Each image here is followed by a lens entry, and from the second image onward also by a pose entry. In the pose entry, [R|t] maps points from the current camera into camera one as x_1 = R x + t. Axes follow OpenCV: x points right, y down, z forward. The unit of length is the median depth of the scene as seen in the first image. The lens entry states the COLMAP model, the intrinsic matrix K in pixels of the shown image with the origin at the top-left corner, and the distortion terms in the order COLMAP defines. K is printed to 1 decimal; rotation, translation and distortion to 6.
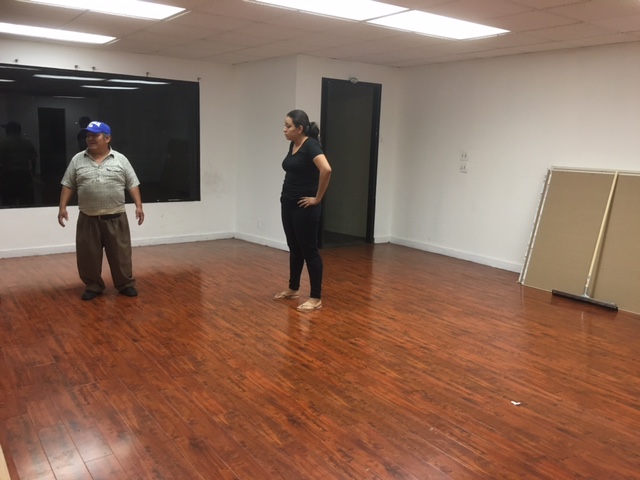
lens RADIAL K [[547.8, 0, 320.0], [0, 547.8, 240.0], [0, 0, 1]] dist [0.082051, -0.110008]
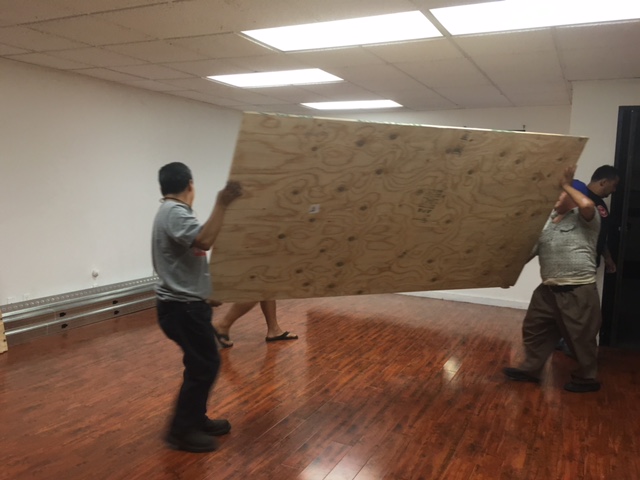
lens RADIAL K [[547.8, 0, 320.0], [0, 547.8, 240.0], [0, 0, 1]] dist [0.082051, -0.110008]
pose [[0.464477, 0.075201, -0.882386, 0.789302], [-0.175578, 0.984429, -0.008525, -0.084146], [0.868005, 0.158888, 0.470448, 0.590071]]
